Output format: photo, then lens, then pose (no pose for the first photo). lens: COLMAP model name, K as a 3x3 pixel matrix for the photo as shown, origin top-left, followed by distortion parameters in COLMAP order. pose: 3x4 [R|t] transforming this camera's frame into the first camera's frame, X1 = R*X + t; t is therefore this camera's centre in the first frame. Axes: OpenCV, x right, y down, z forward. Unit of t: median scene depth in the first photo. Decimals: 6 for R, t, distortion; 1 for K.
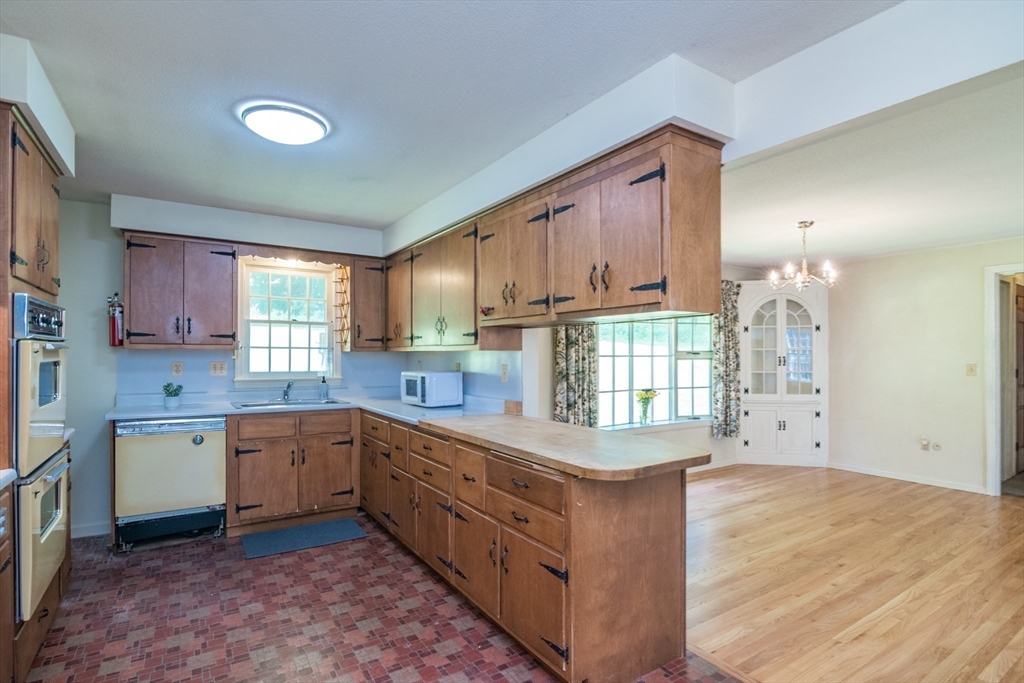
lens RADIAL K [[508.4, 0, 502.3], [0, 508.4, 353.3], [0, 0, 1]] dist [-0.011176, -0.003009]
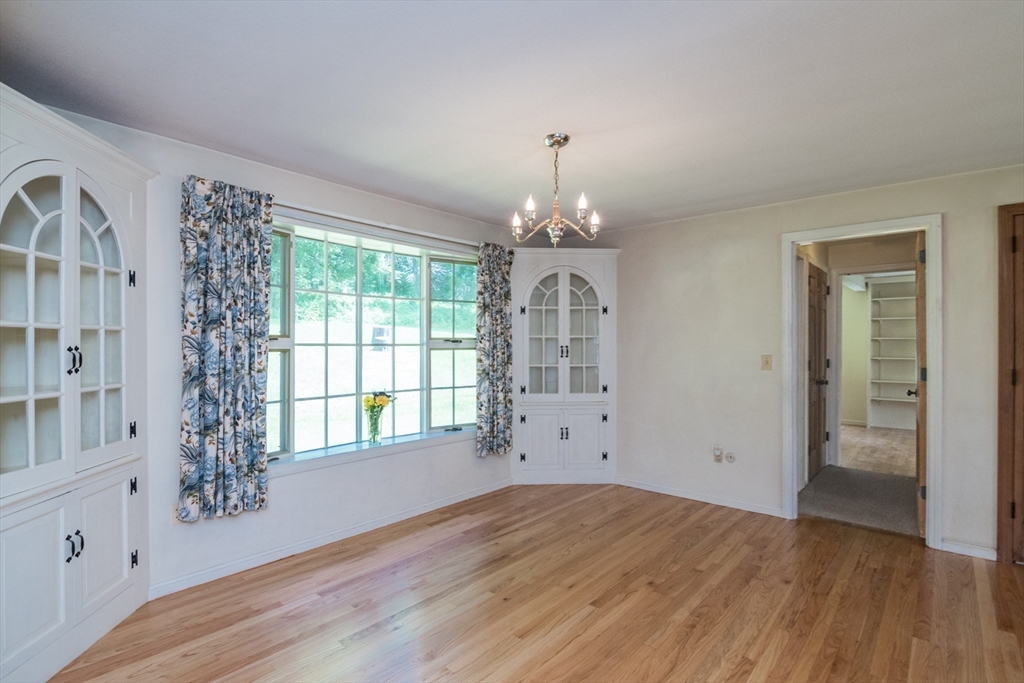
lens RADIAL K [[508.4, 0, 504.8], [0, 508.4, 341.0], [0, 0, 1]] dist [-0.011176, -0.003009]
pose [[0.958334, 0.003142, 0.285632, 0.251166], [-0.001825, 0.999986, -0.004874, 0.003385], [-0.285644, 0.004149, 0.958327, 0.285692]]
